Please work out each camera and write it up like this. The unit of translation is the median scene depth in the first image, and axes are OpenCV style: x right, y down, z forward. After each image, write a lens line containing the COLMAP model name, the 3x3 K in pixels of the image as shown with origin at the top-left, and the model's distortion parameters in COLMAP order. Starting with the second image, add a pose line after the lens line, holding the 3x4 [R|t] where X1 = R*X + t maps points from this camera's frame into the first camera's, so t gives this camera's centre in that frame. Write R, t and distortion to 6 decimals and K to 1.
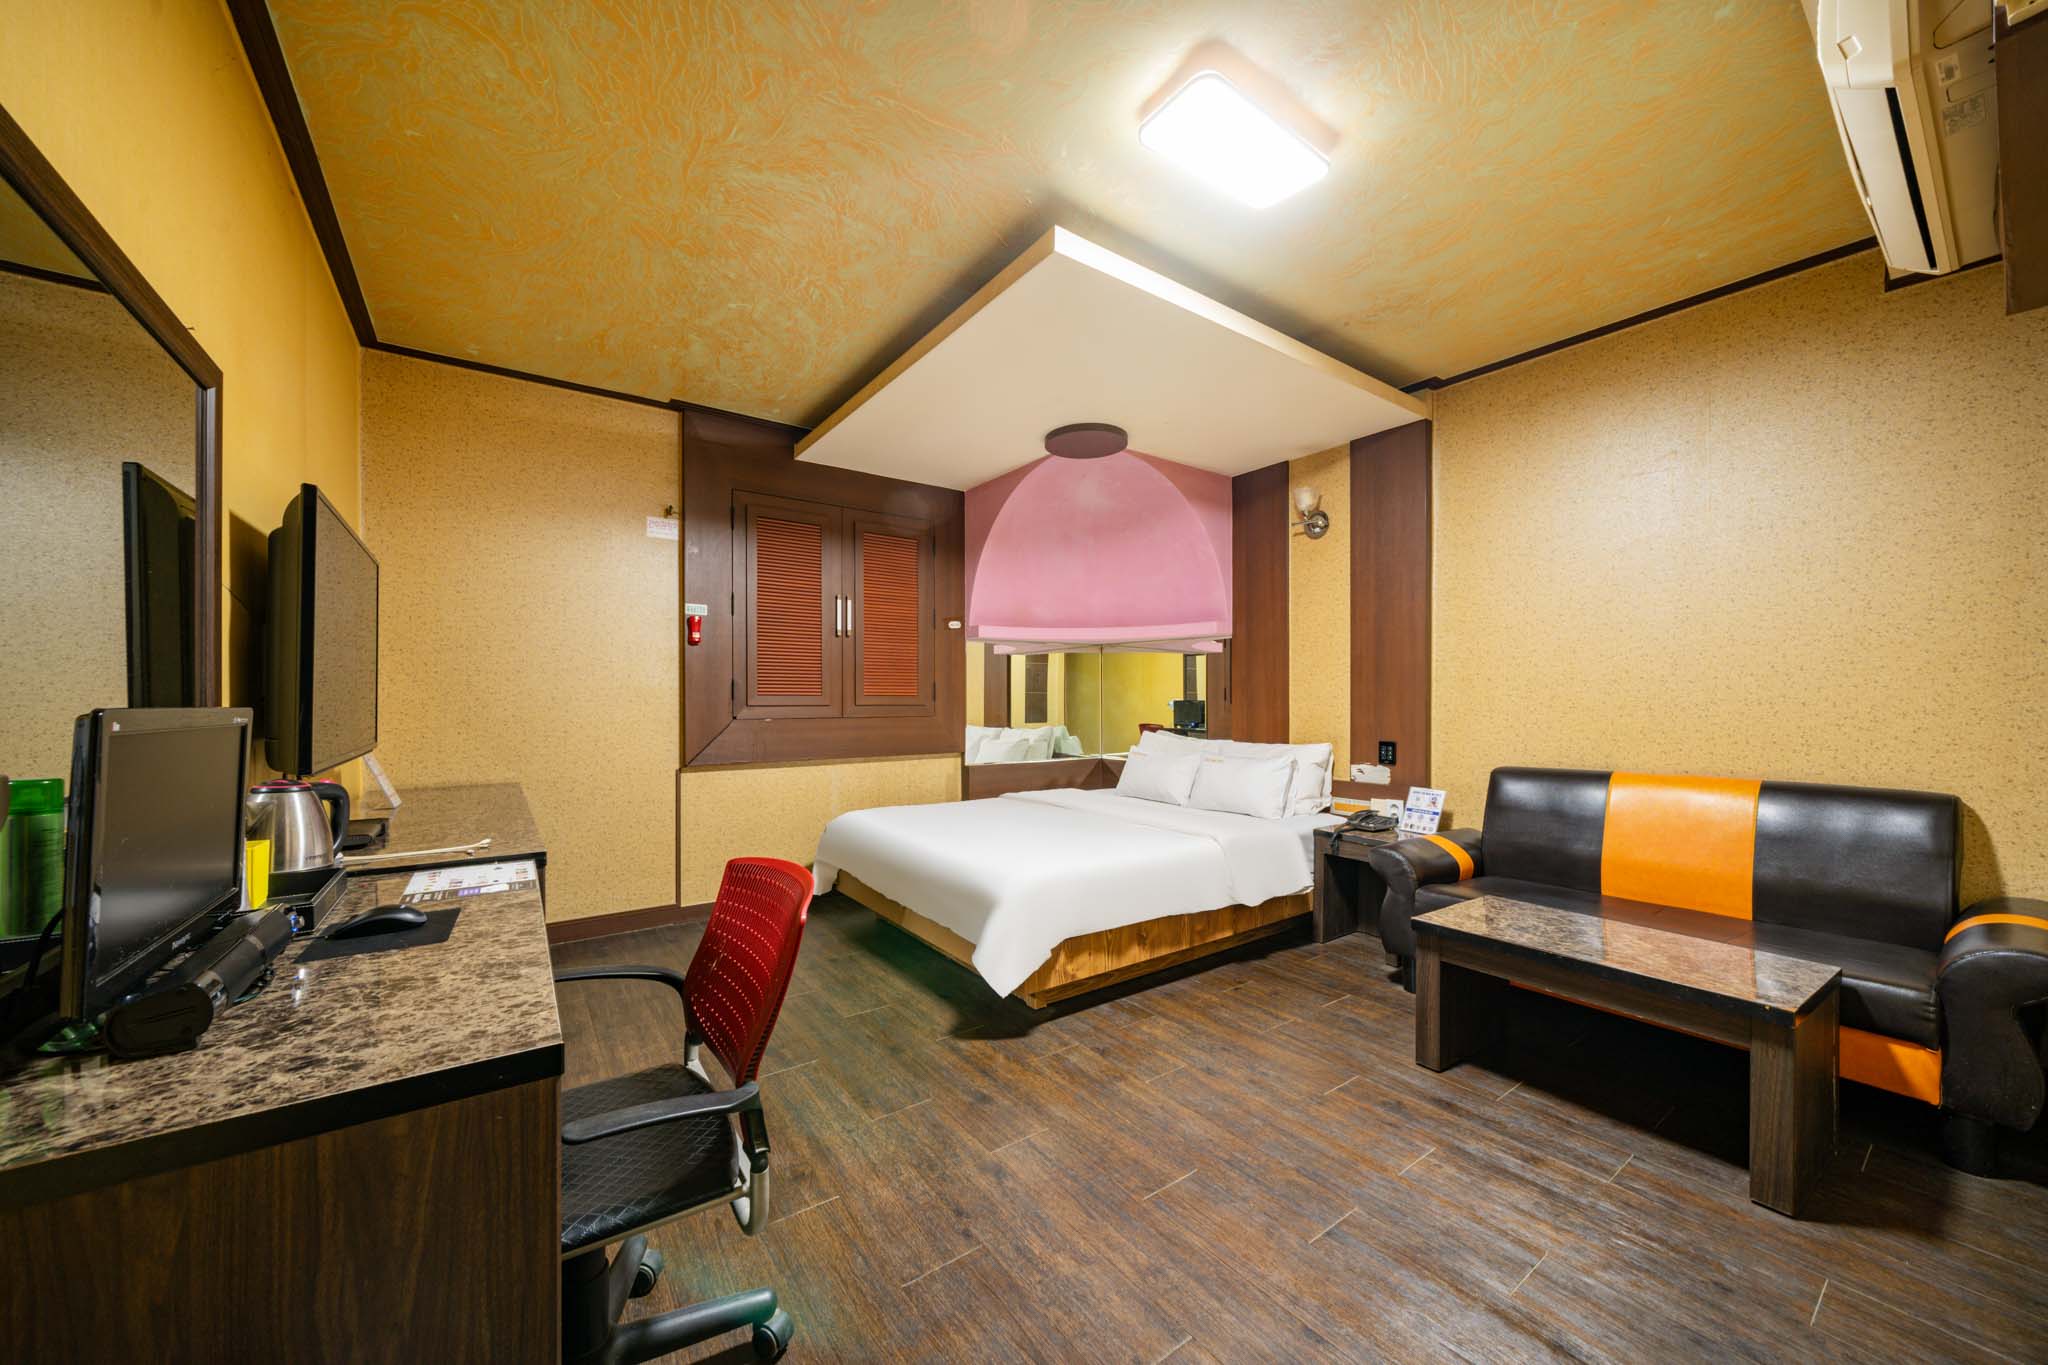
lens RADIAL K [[731.8, 0, 1017.5], [0, 731.8, 695.7], [0, 0, 1]] dist [-0.023835, -0.000007]
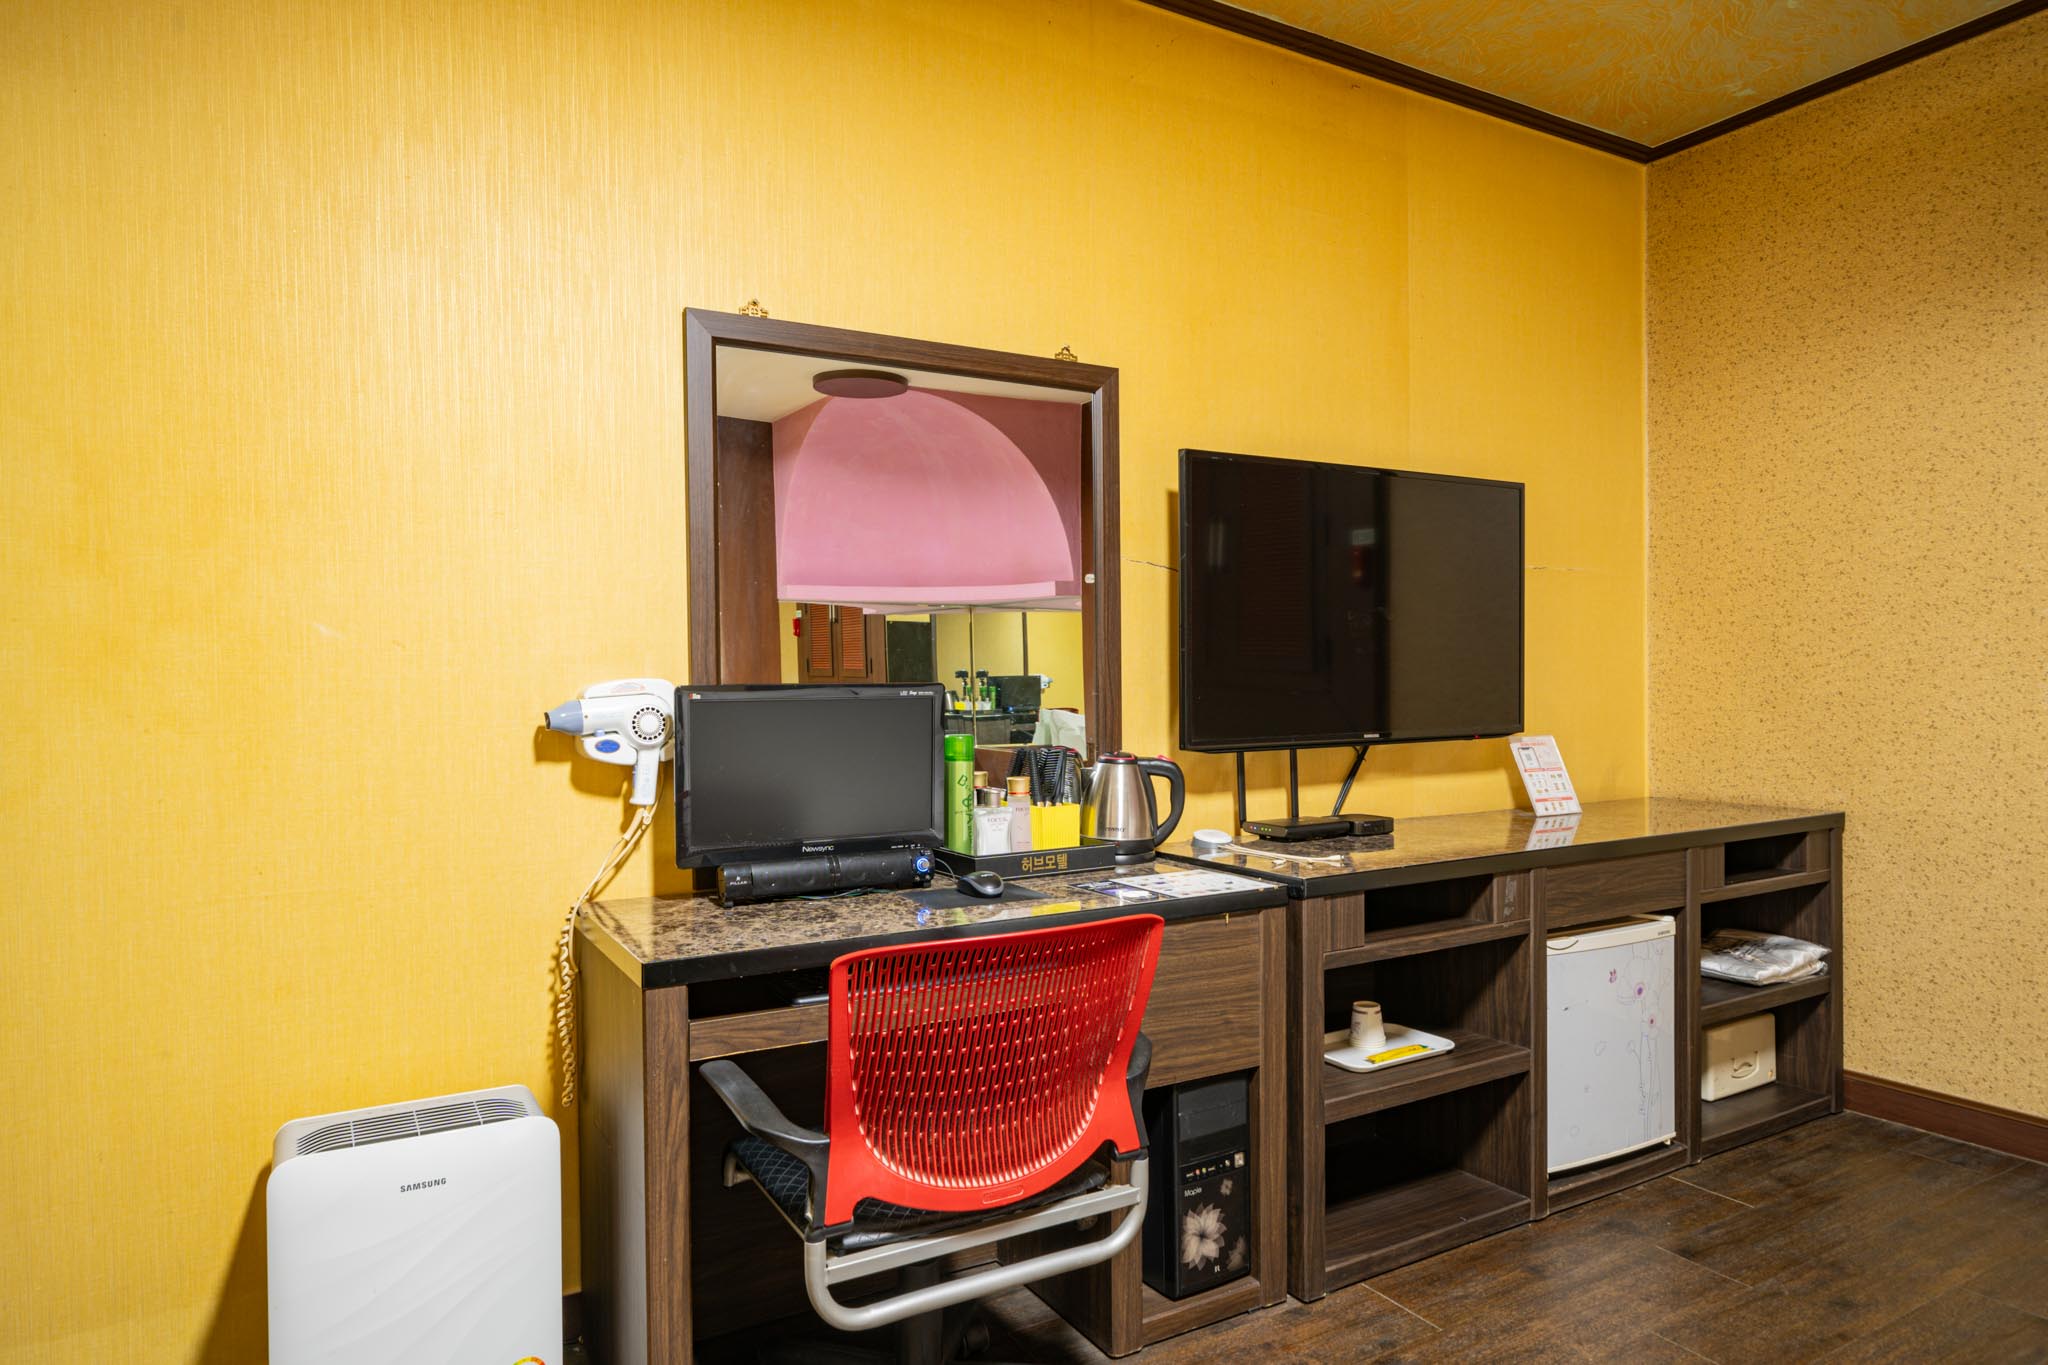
lens RADIAL K [[1236.0, 0, 1024.0], [0, 1236.0, 682.5], [0, 0, 1]] dist [0.000511, 0.000161]
pose [[-0.090177, 0.005654, -0.995910, 0.337788], [0.016057, 0.999862, 0.004223, 0.005272], [0.995796, -0.015610, -0.090255, 0.476955]]
